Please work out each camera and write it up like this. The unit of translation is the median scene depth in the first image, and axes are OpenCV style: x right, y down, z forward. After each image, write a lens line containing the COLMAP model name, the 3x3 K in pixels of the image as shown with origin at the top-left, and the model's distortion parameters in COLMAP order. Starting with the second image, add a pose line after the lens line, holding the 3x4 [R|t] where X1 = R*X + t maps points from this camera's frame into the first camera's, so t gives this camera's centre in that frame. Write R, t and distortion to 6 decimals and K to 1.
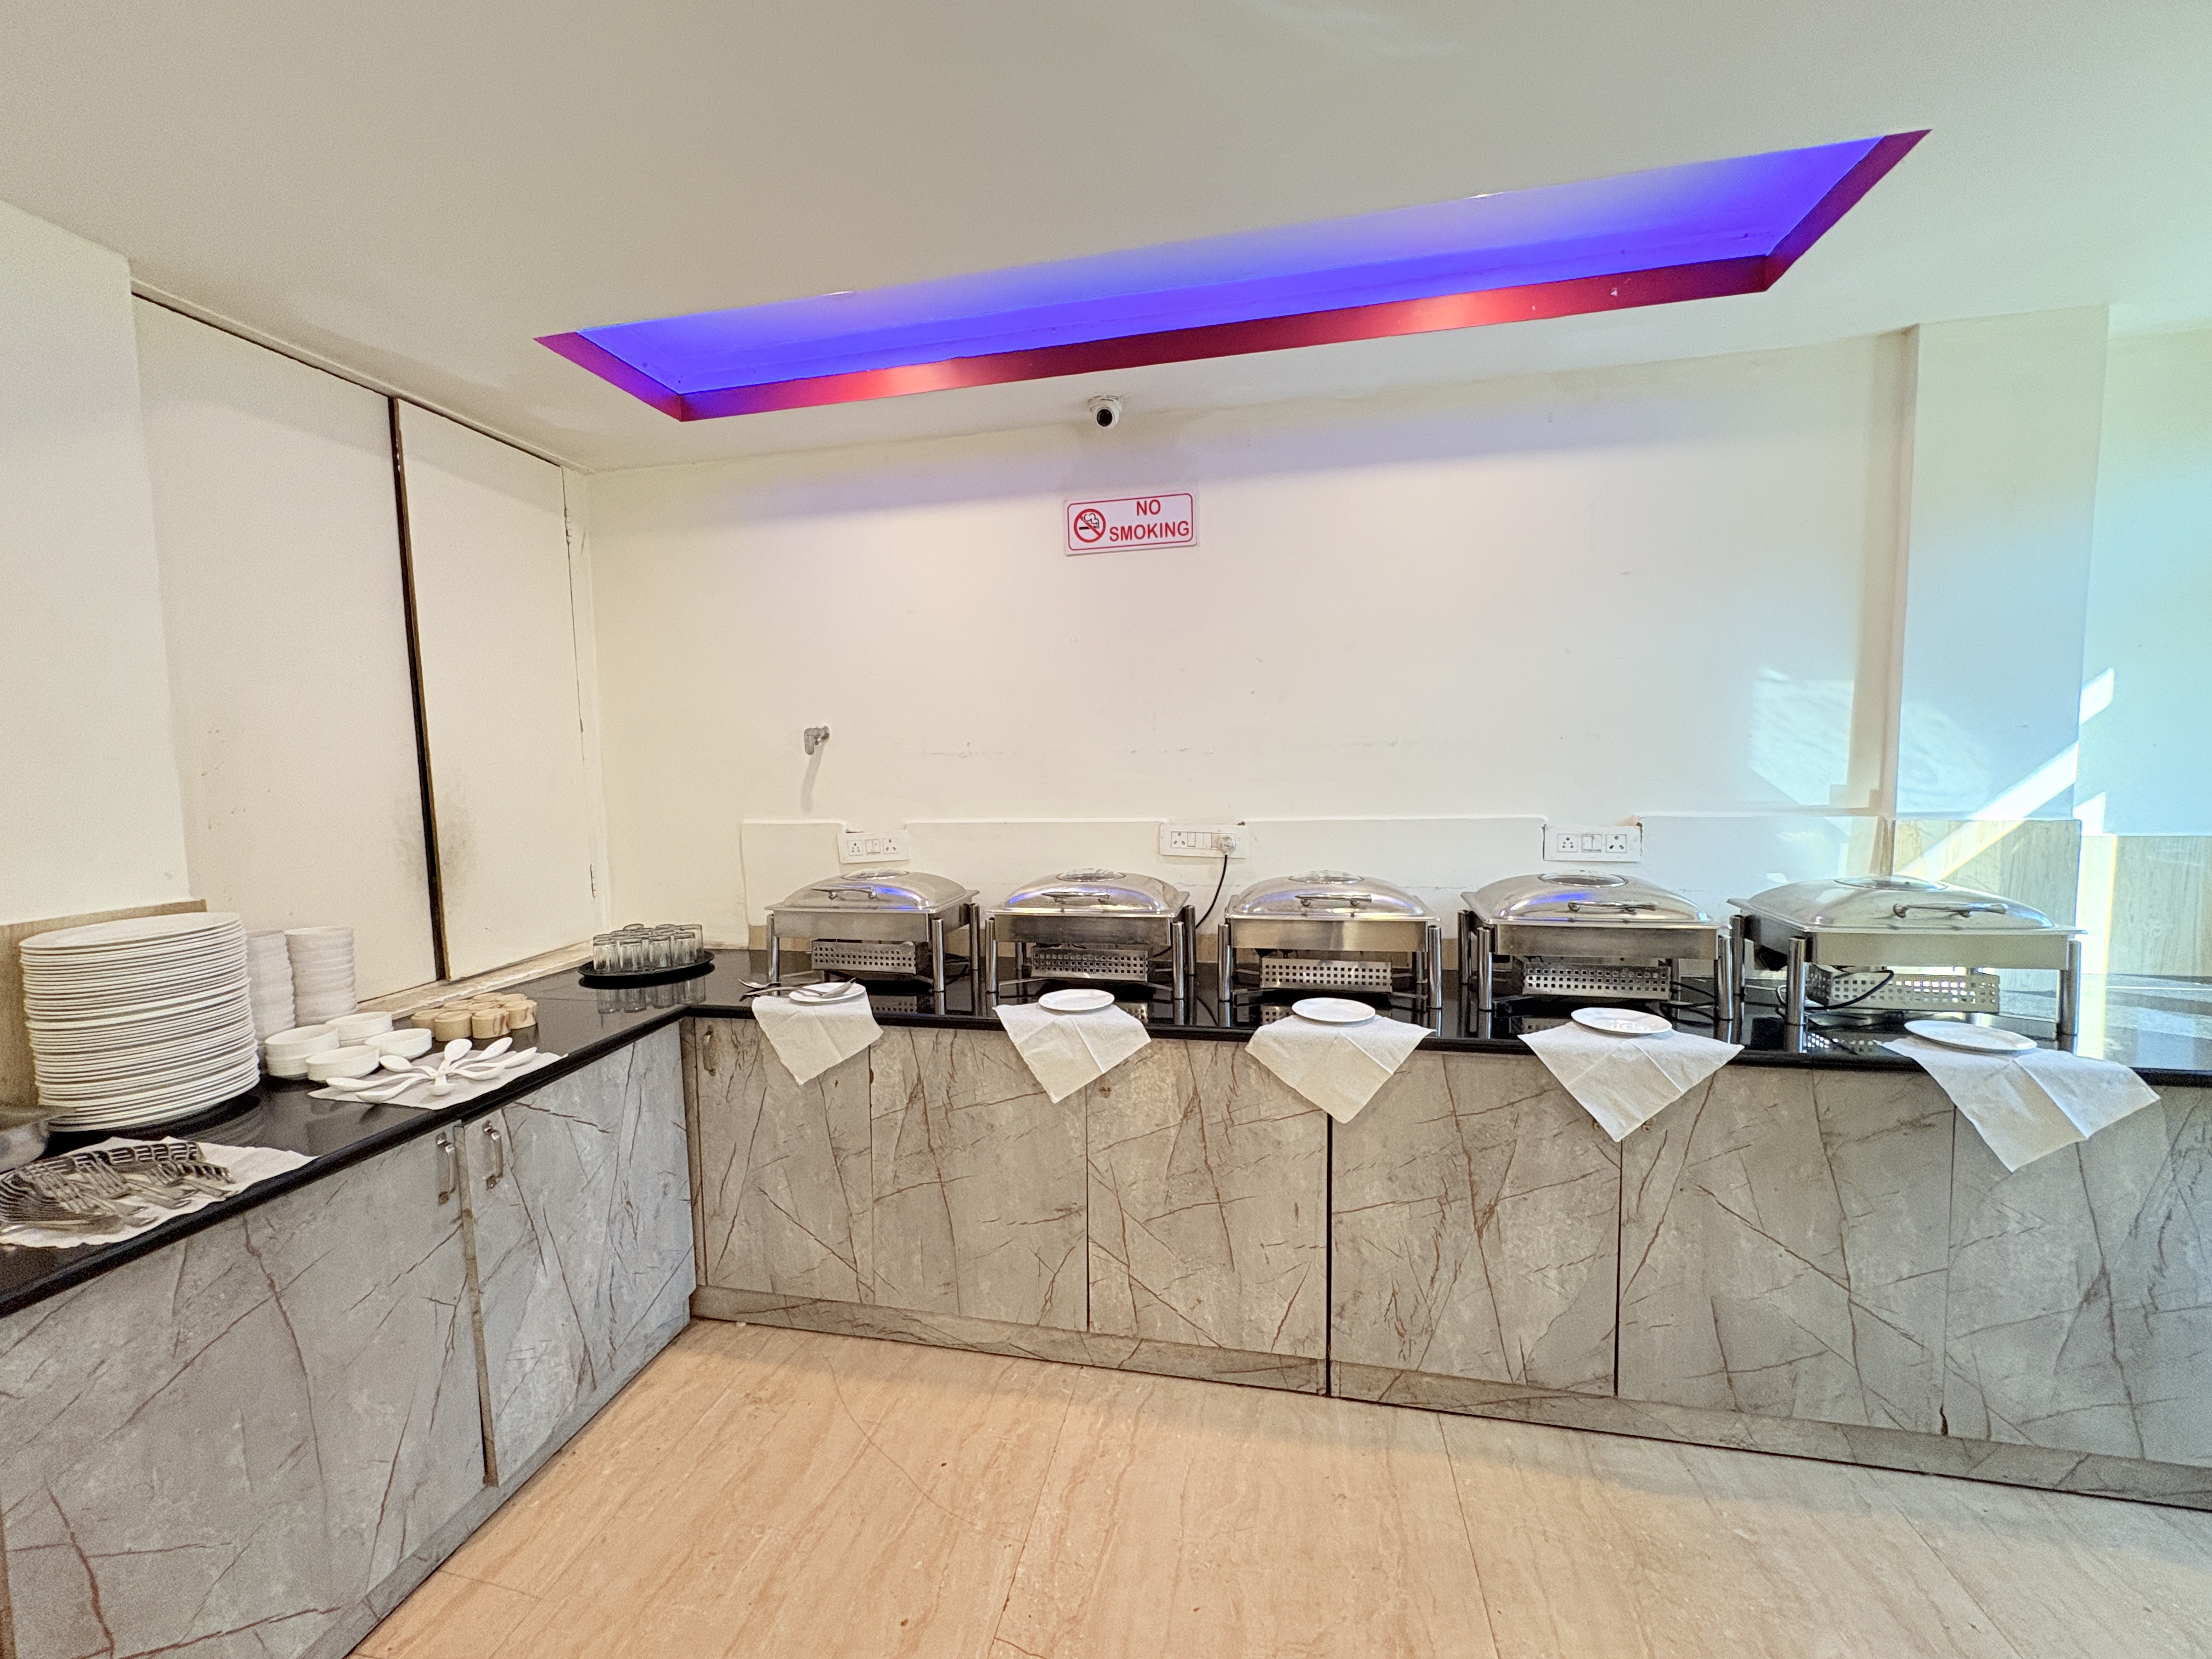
lens RADIAL K [[881.5, 0, 1106.2], [0, 881.5, 832.2], [0, 0, 1]] dist [0.002822, -0.000371]
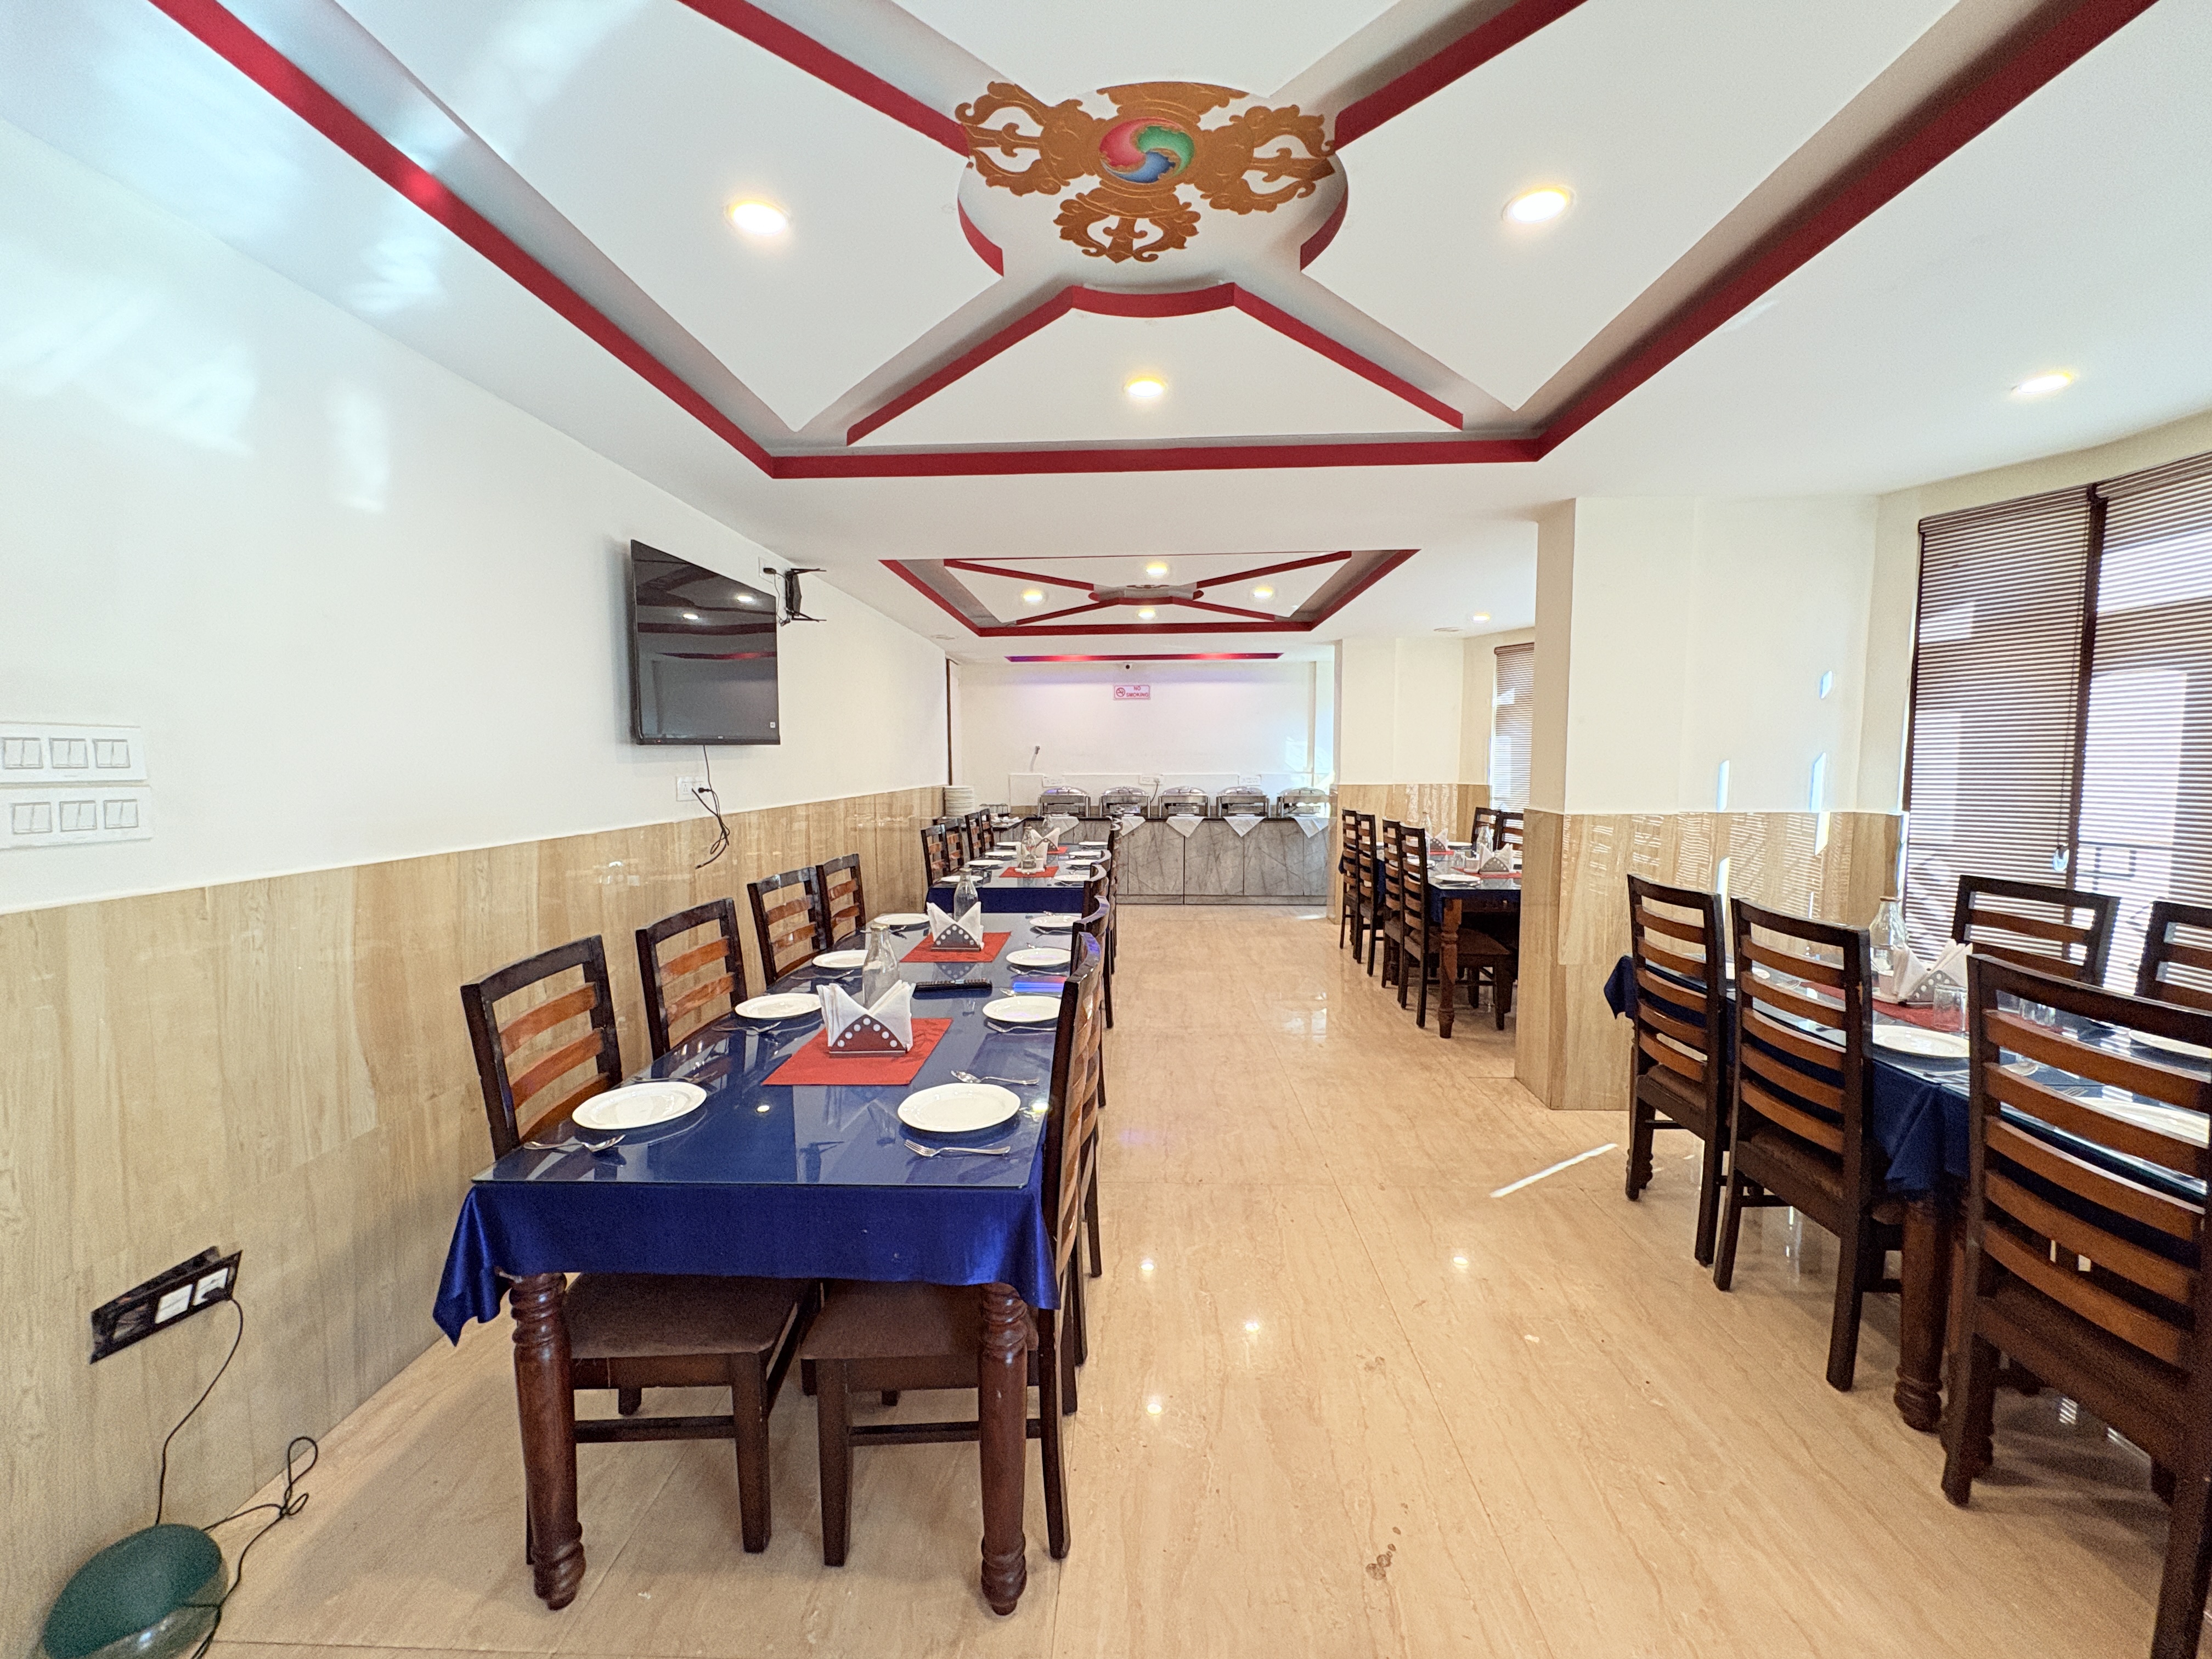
lens RADIAL K [[881.5, 0, 1106.2], [0, 881.5, 832.2], [0, 0, 1]] dist [0.002822, -0.000371]
pose [[0.988911, 0.004206, 0.148447, -0.808547], [-0.004331, 0.999990, 0.000520, 0.294079], [-0.148444, -0.001157, 0.988920, -3.385283]]
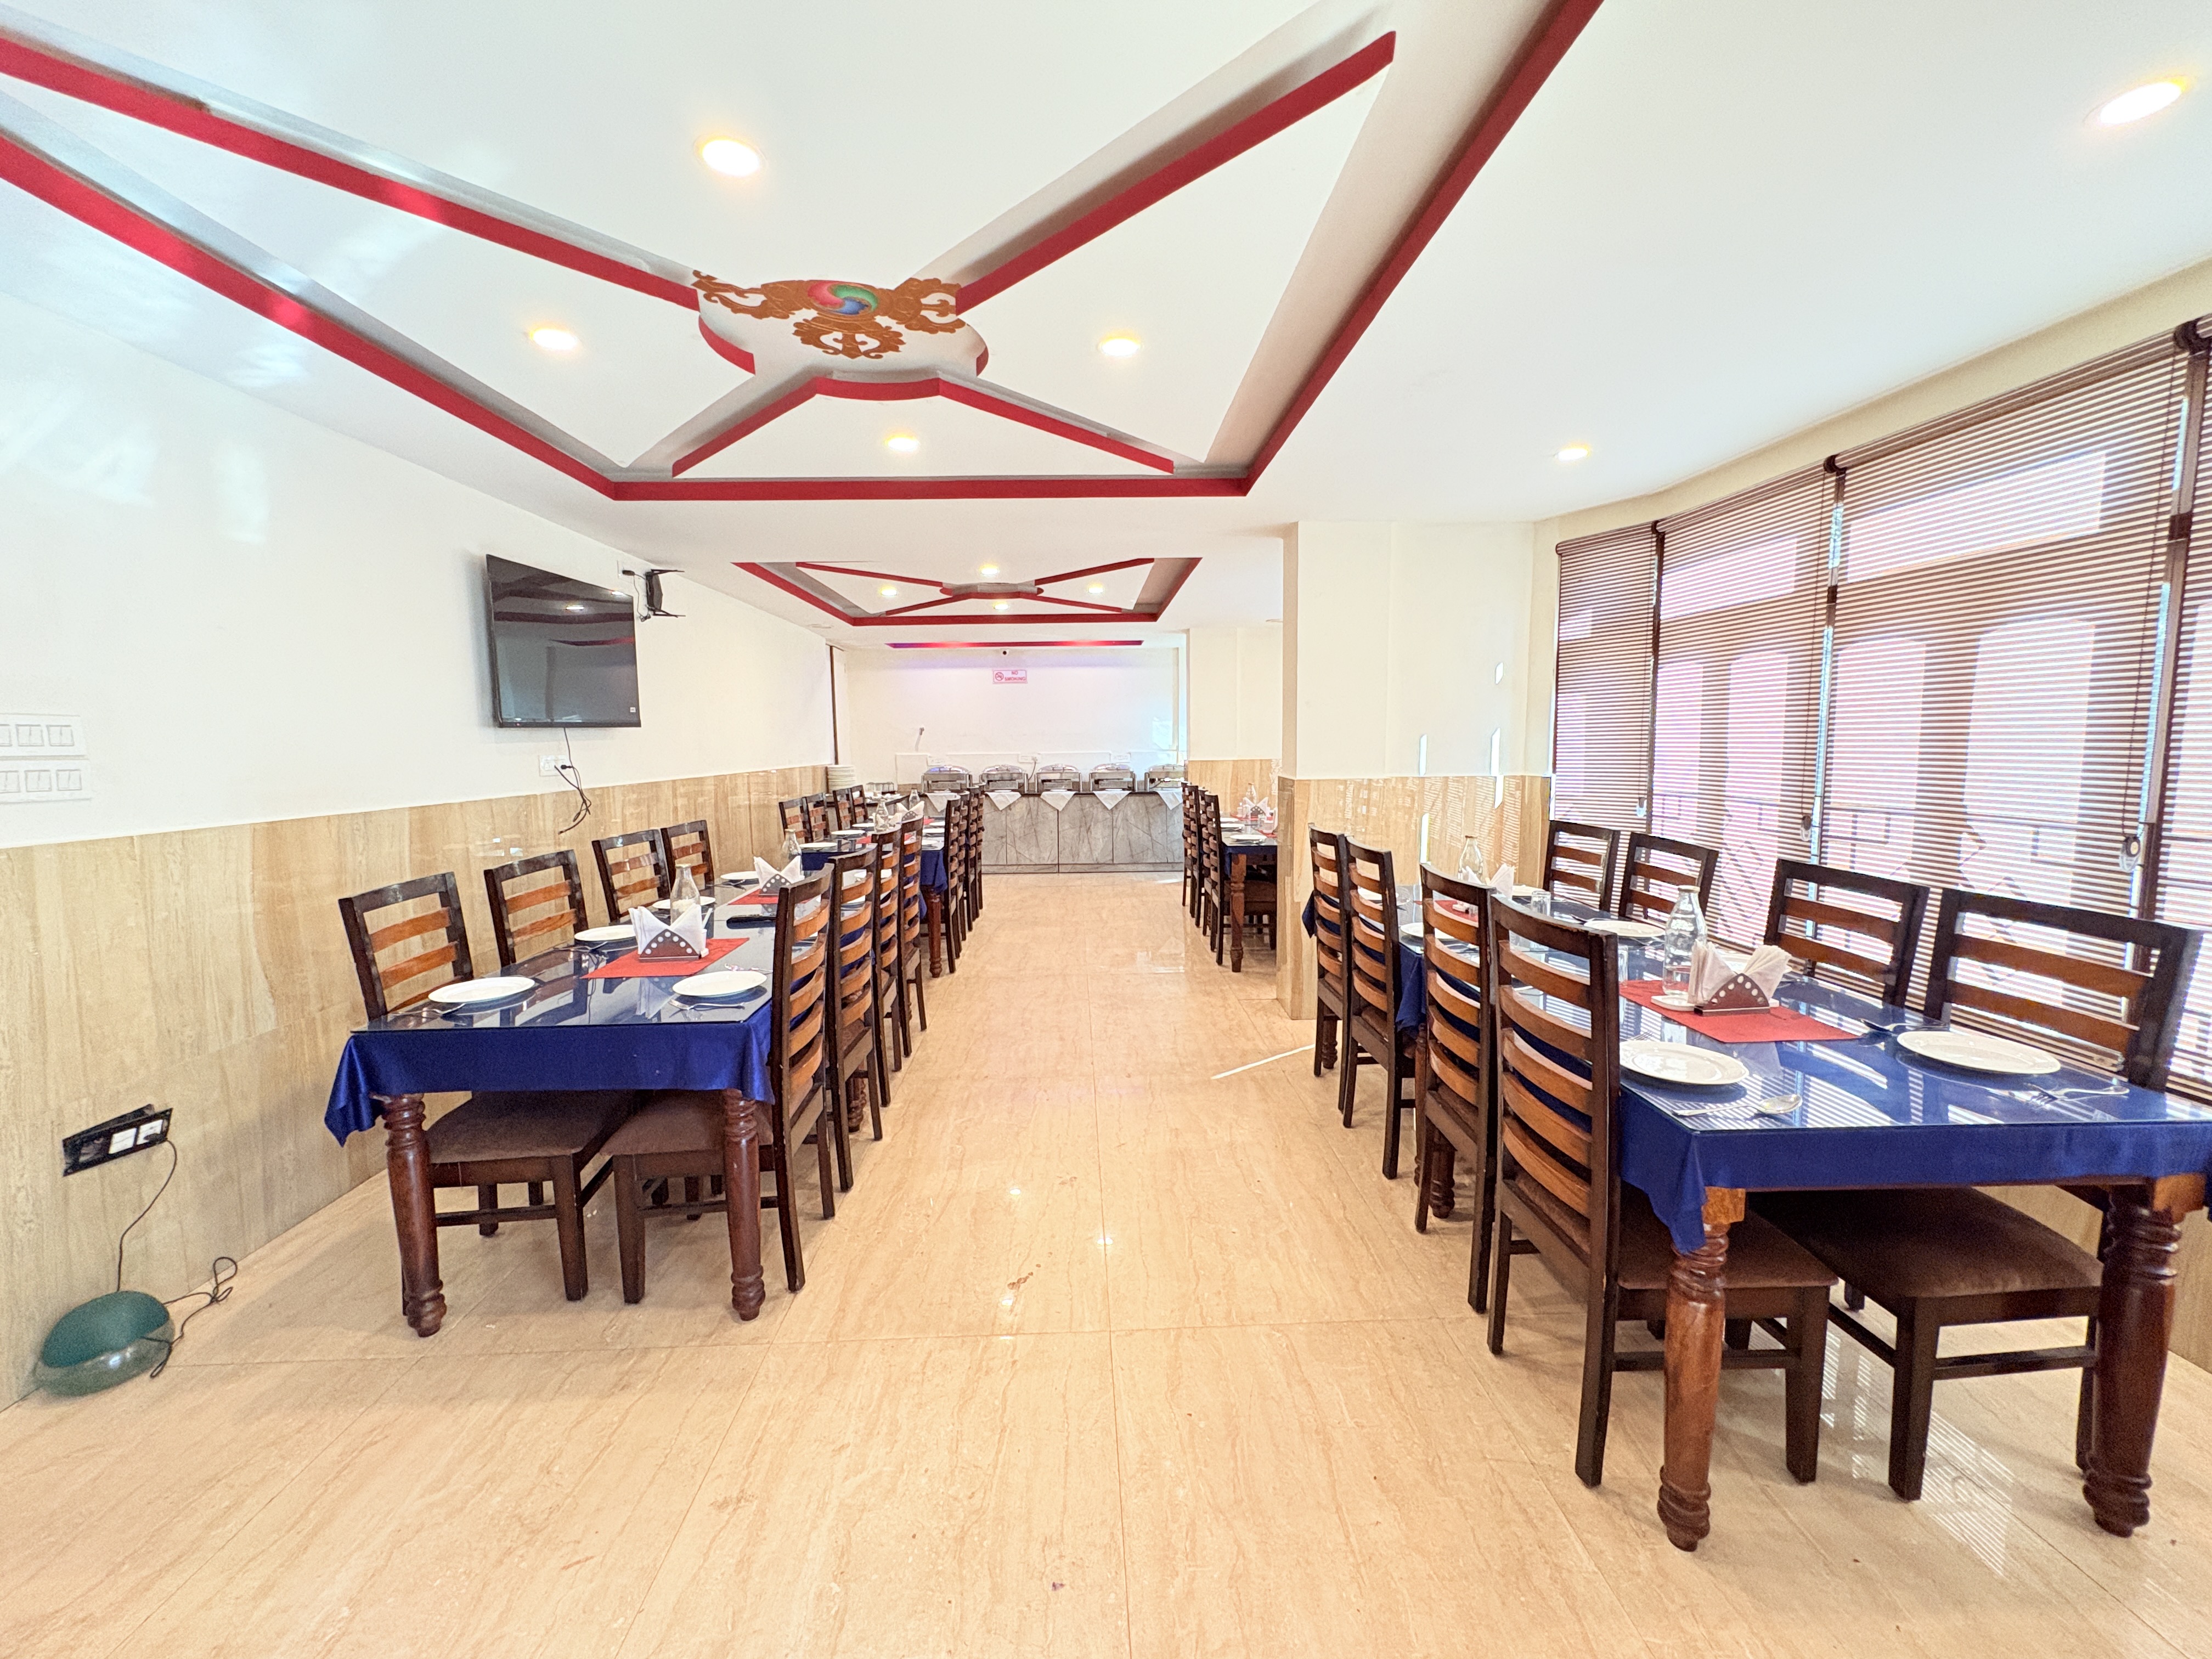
lens RADIAL K [[881.5, 0, 1106.2], [0, 881.5, 832.2], [0, 0, 1]] dist [0.002822, -0.000371]
pose [[0.974904, -0.014201, 0.222174, -0.569748], [0.009617, 0.999718, 0.021701, 0.335009], [-0.222419, -0.019019, 0.974766, -3.808053]]
